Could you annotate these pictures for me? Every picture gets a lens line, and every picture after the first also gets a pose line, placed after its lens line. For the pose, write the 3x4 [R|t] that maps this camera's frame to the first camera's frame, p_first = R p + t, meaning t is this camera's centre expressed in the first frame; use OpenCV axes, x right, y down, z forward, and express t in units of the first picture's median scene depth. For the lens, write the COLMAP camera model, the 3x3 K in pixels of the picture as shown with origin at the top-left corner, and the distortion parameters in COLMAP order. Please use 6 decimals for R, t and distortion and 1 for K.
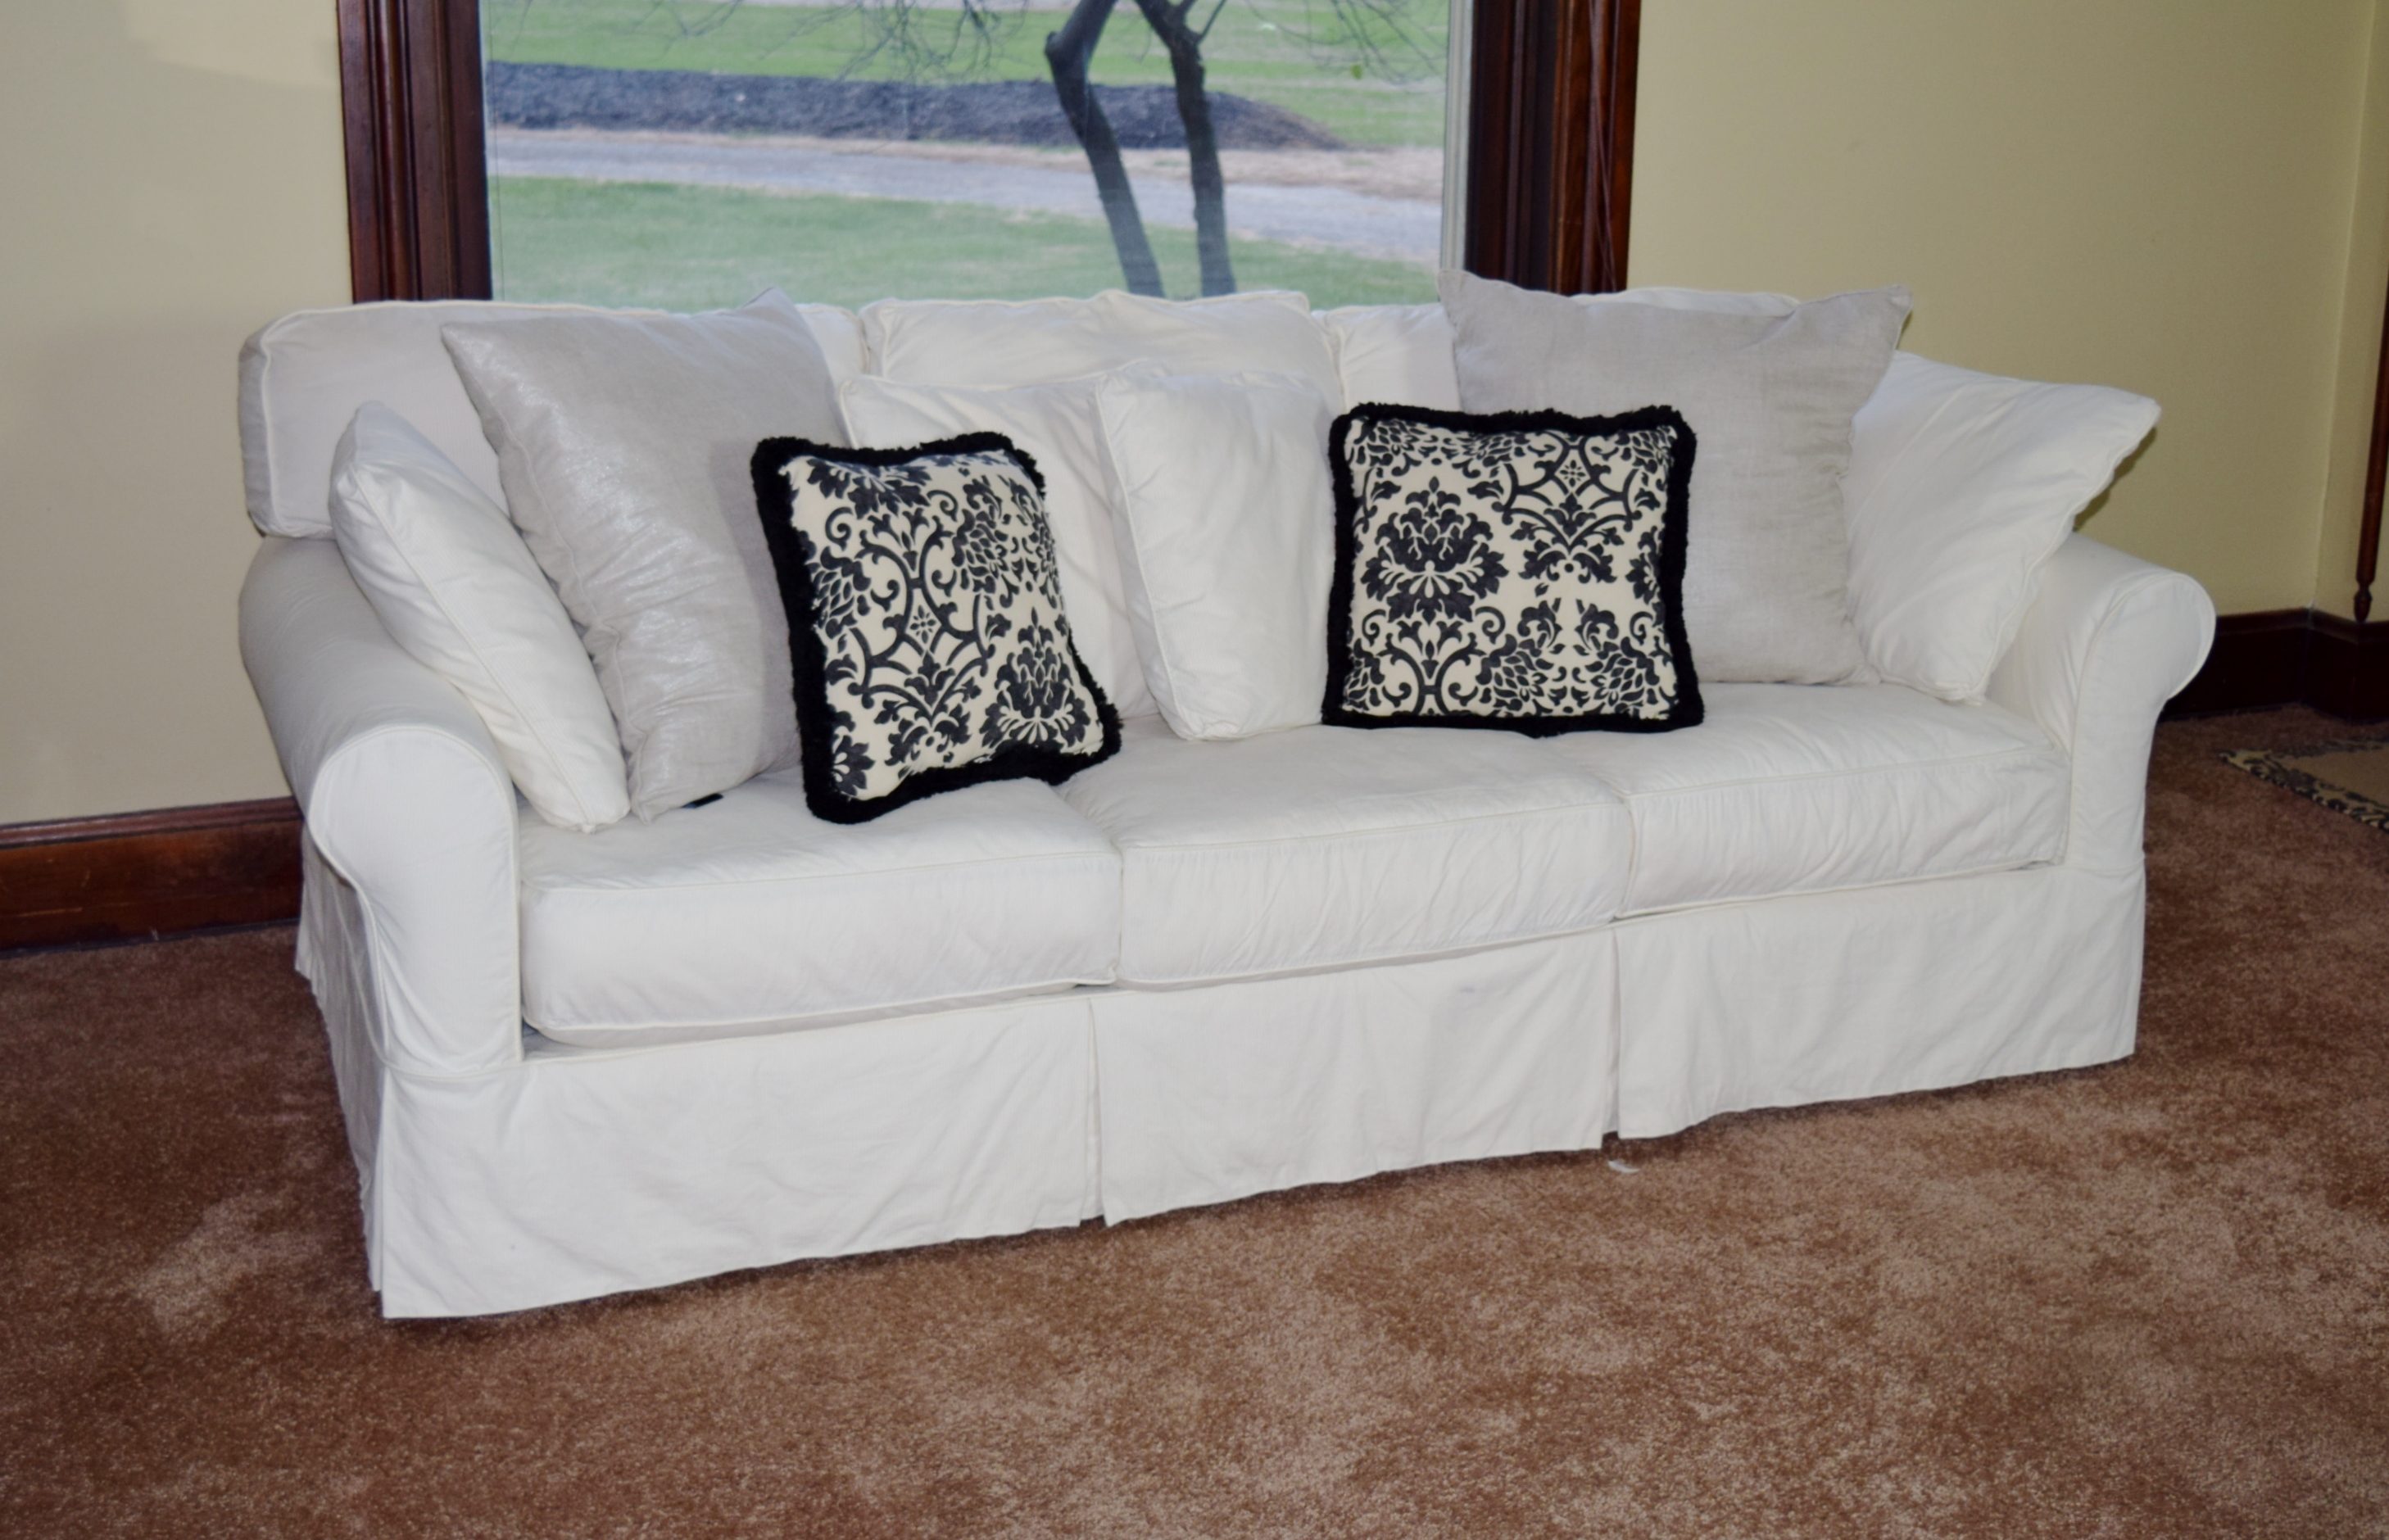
lens RADIAL K [[3105.4, 0, 1191.2], [0, 3105.4, 810.8], [0, 0, 1]] dist [0.023908, -0.008761]
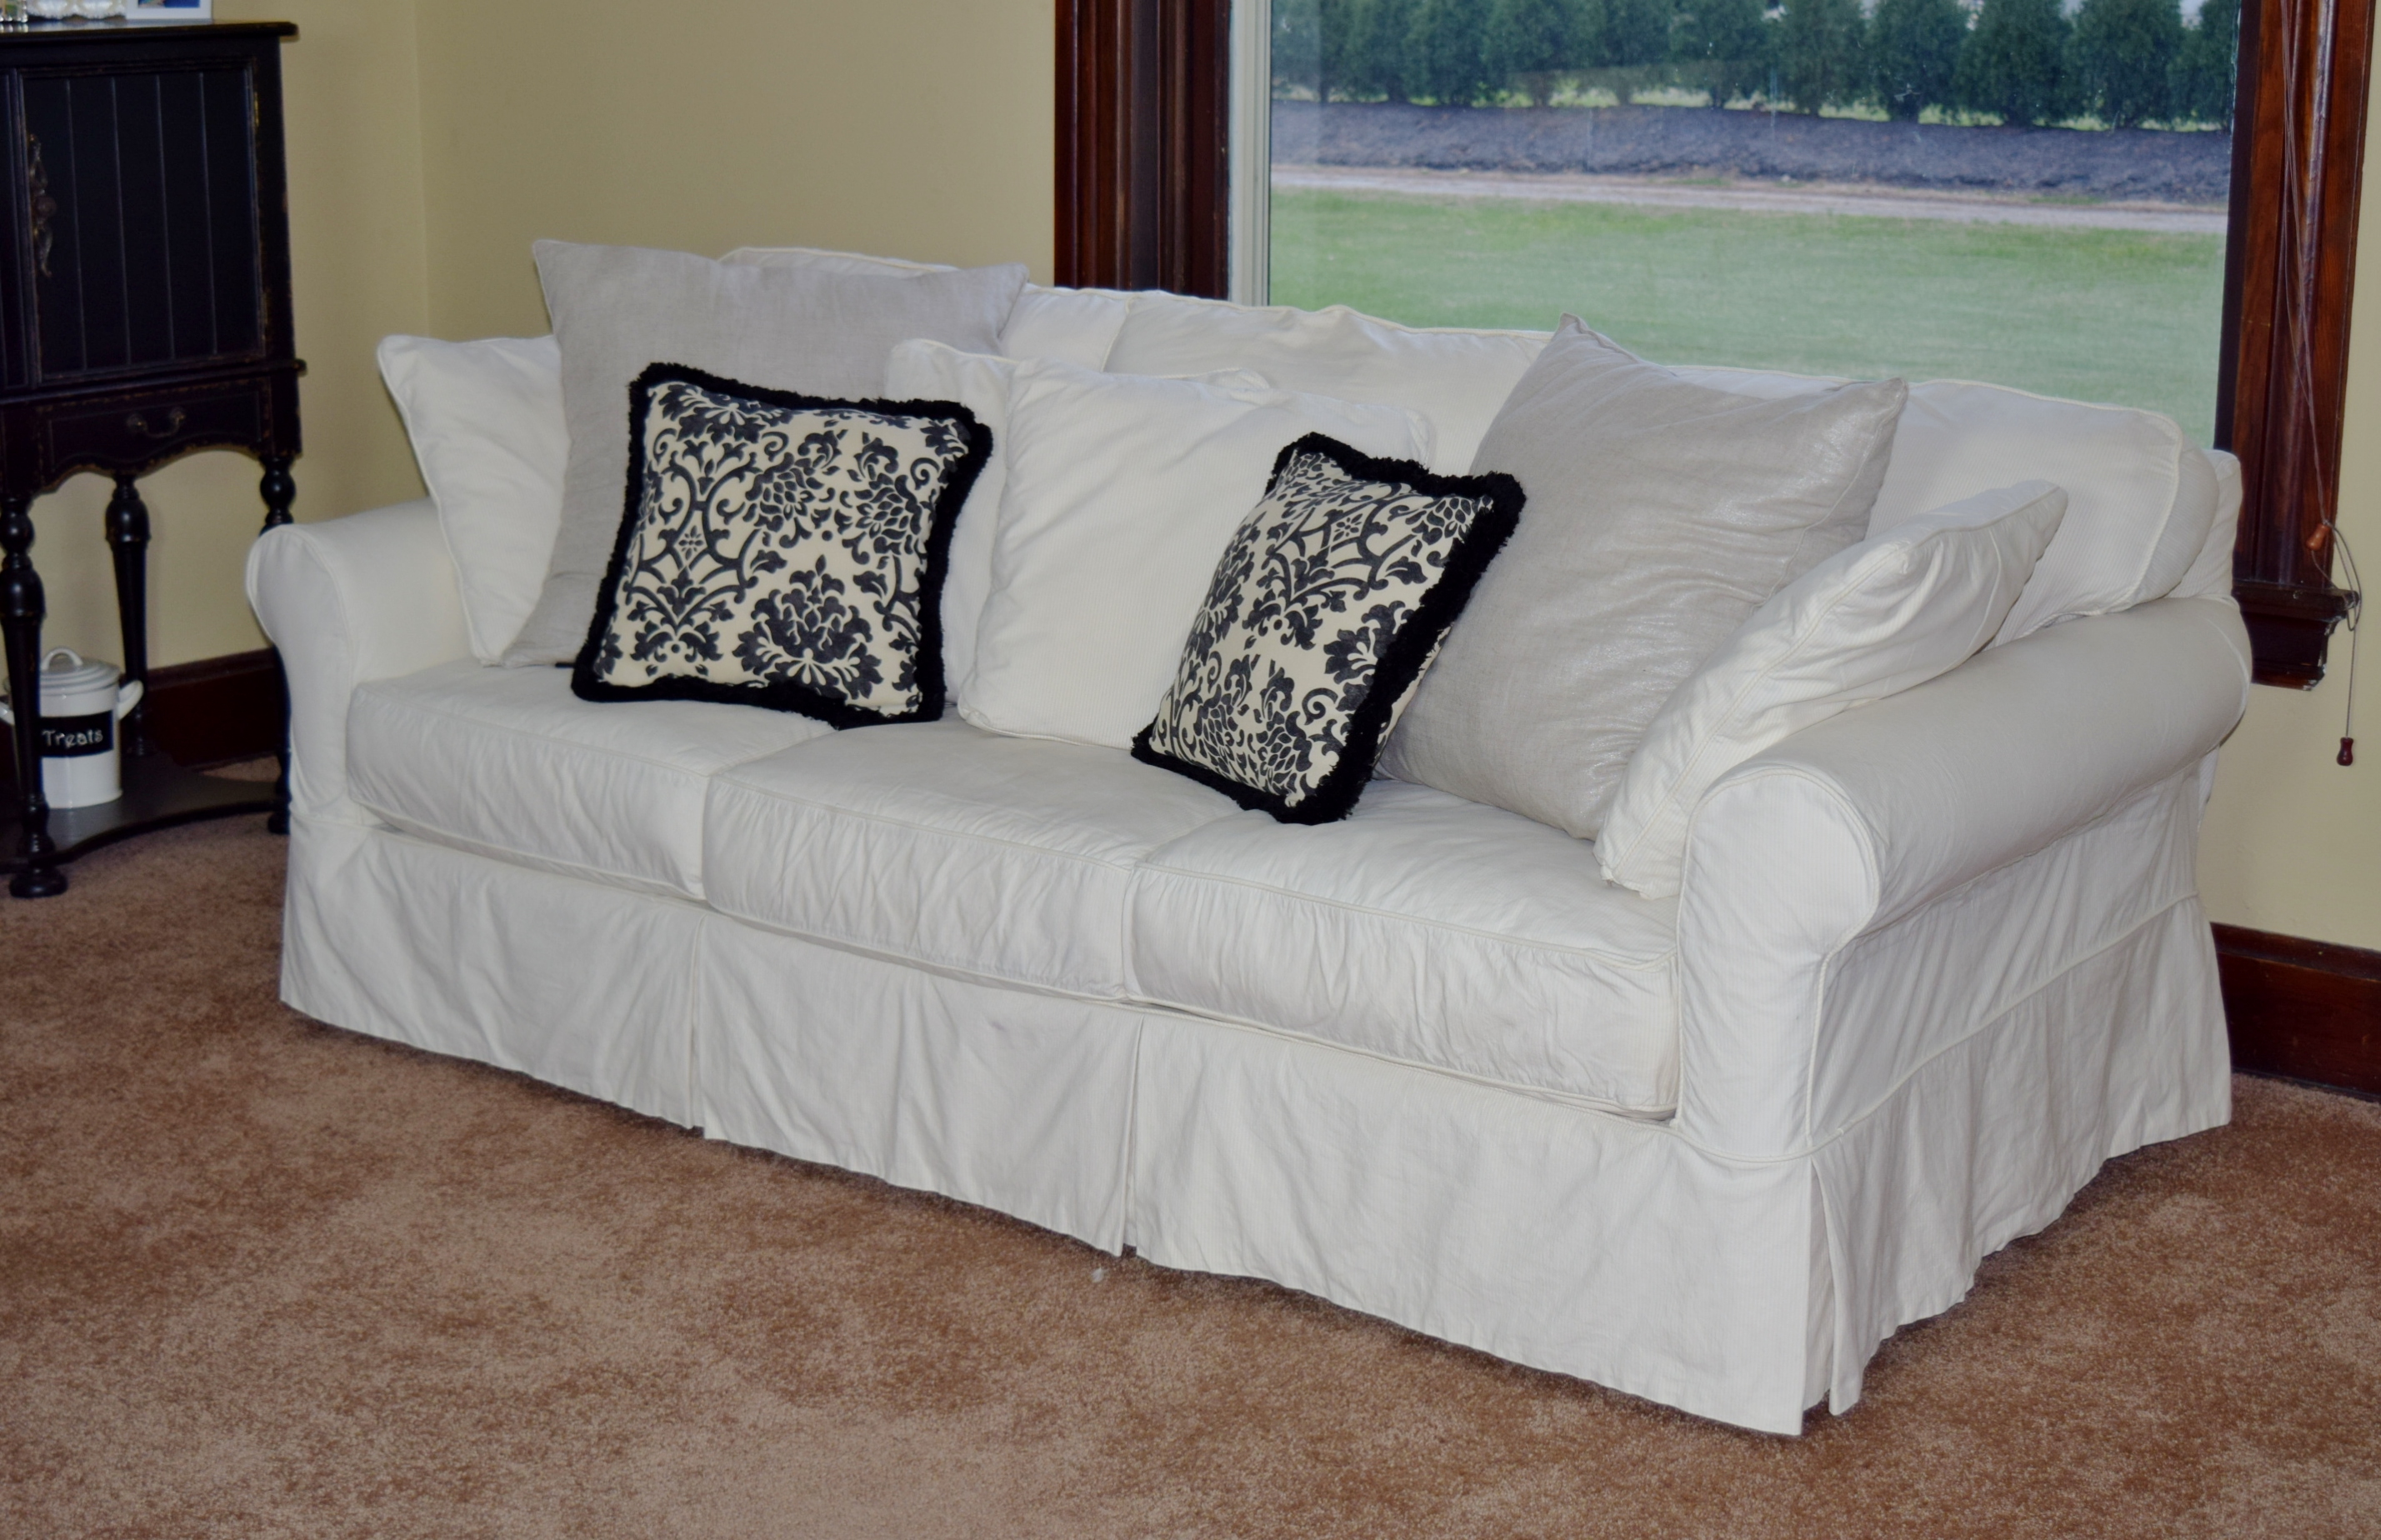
lens RADIAL K [[3540.0, 0, 1186.2], [0, 3540.0, 842.6], [0, 0, 1]] dist [0.032714, 0.022560]
pose [[0.494940, 0.200078, -0.845579, 0.975304], [-0.252566, 0.964240, 0.080321, -0.092706], [0.831411, 0.173811, 0.527774, 0.455580]]
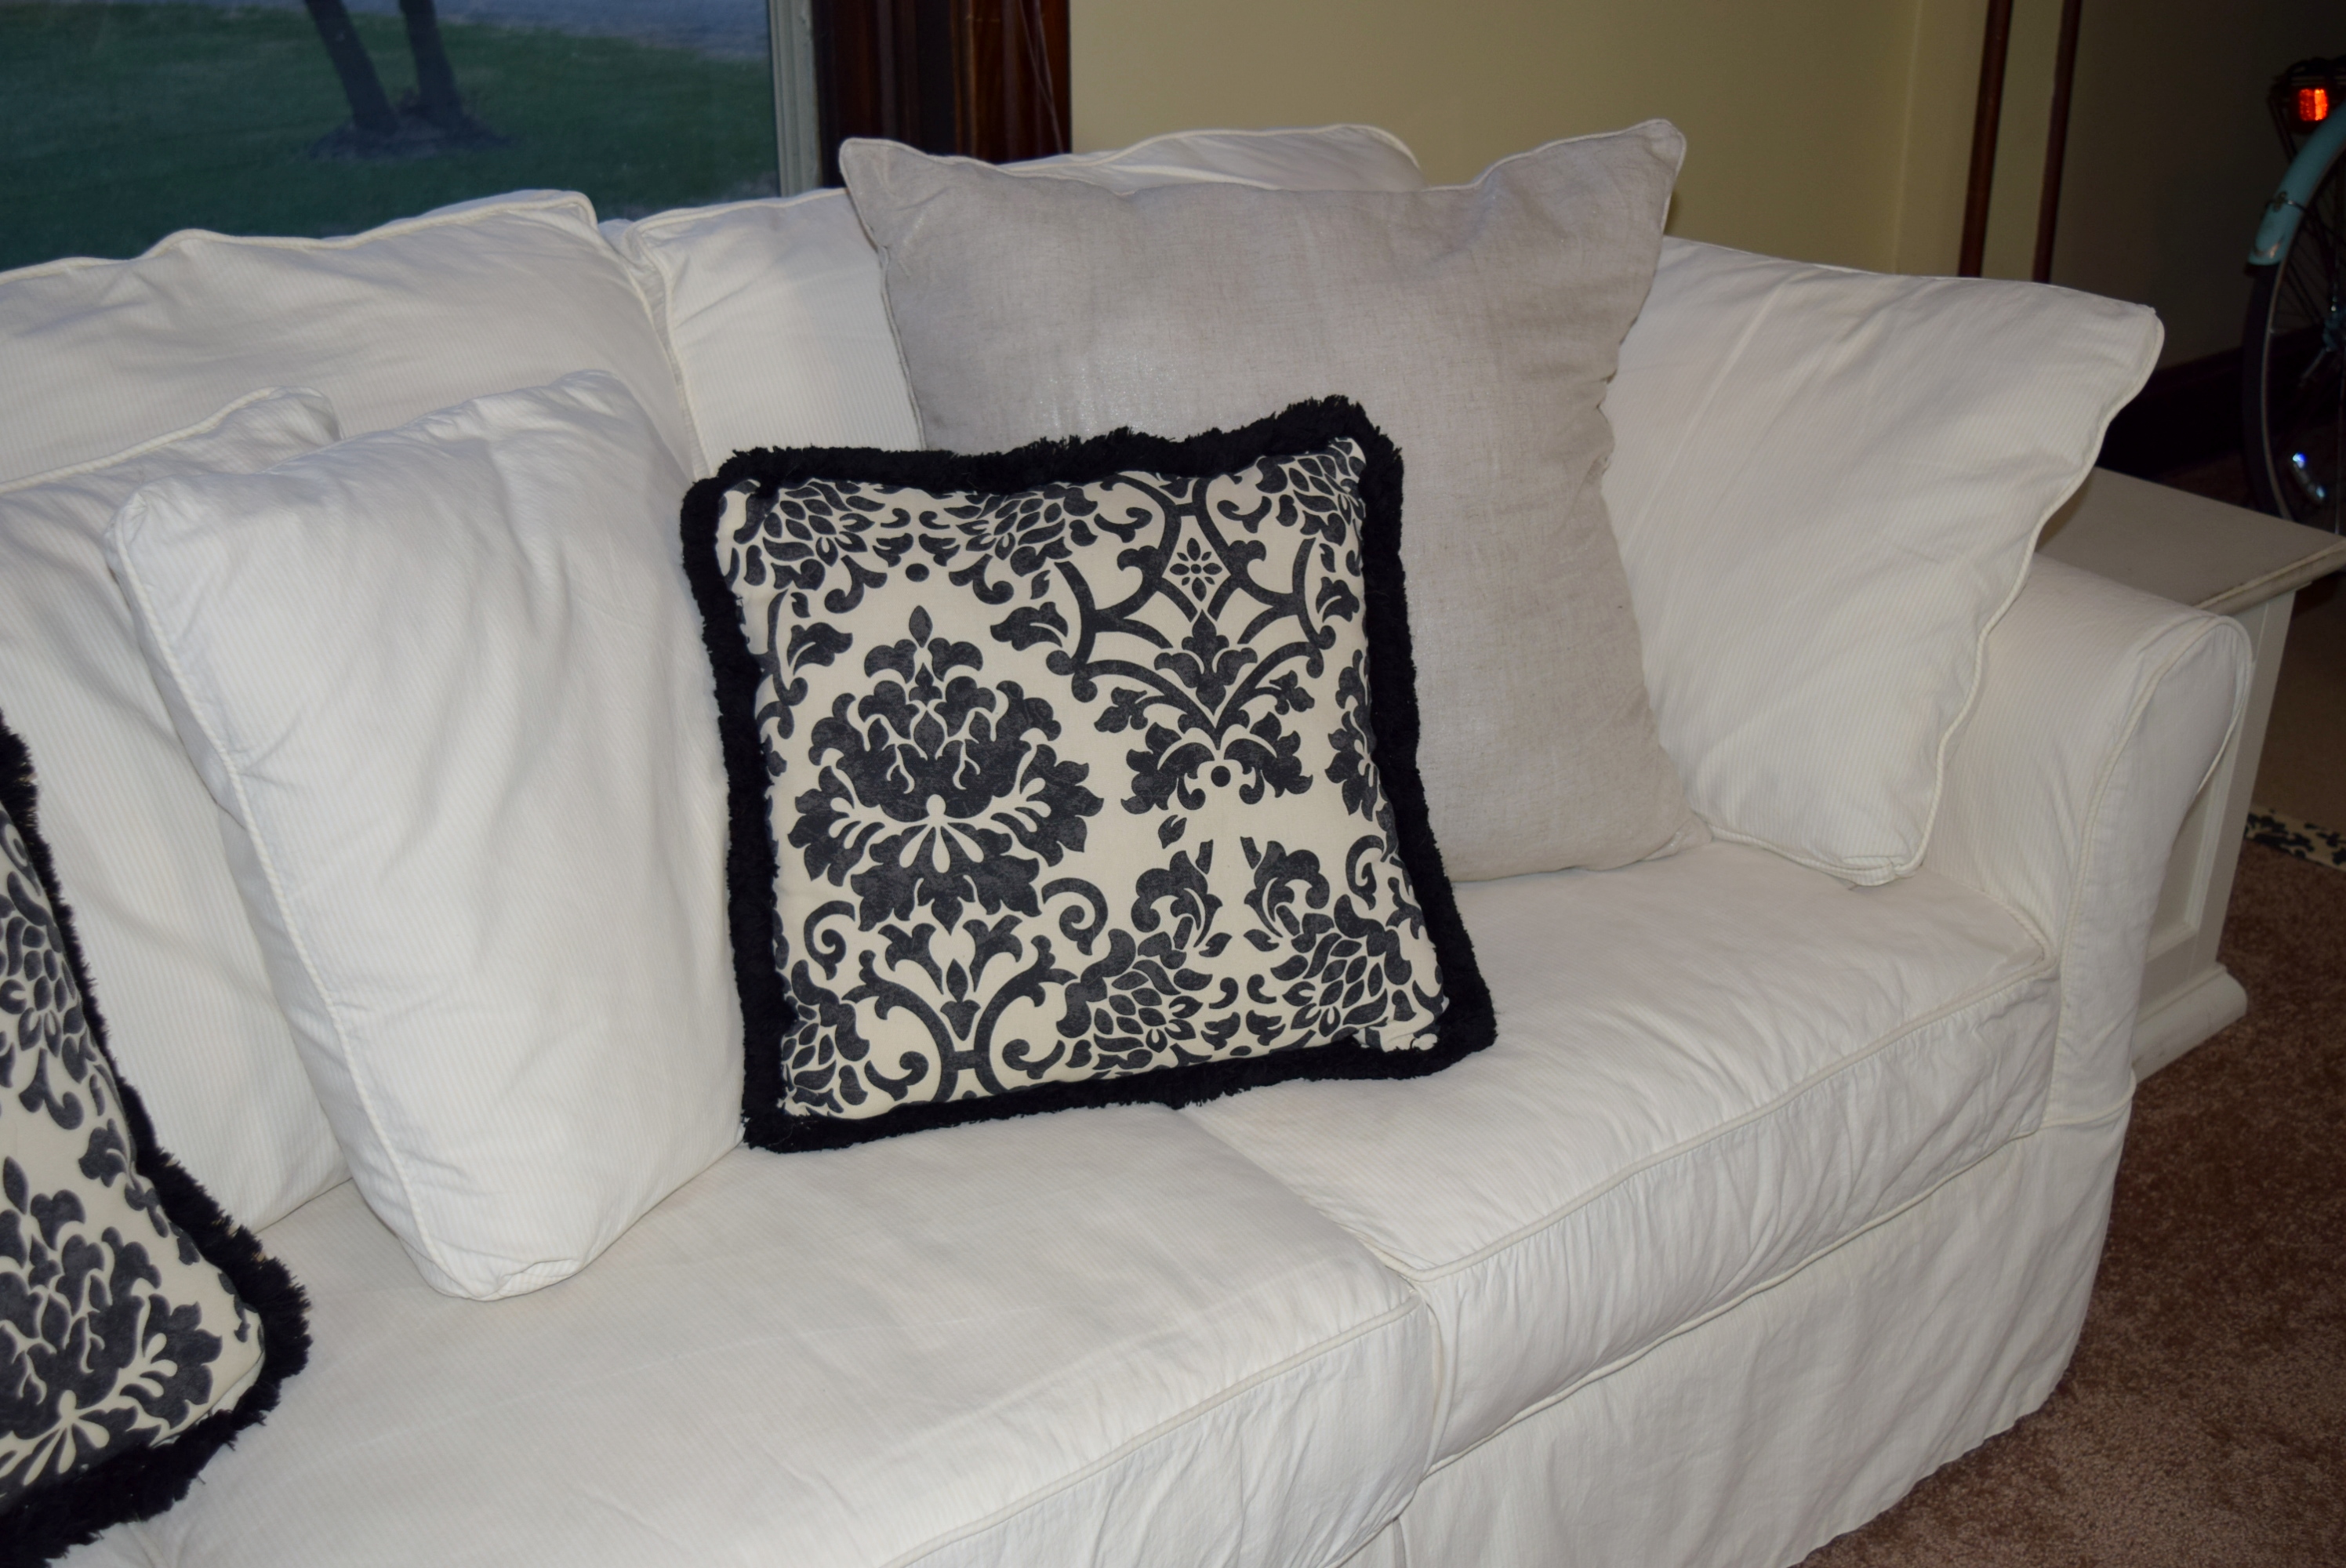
lens RADIAL K [[2526.1, 0, 1173.0], [0, 2526.1, 784.0], [0, 0, 1]] dist [-0.057232, 0.026222]
pose [[0.961978, -0.129825, 0.240301, 0.019527], [0.098796, 0.985632, 0.136996, -0.131731], [-0.254634, -0.108046, 0.960983, 0.622572]]
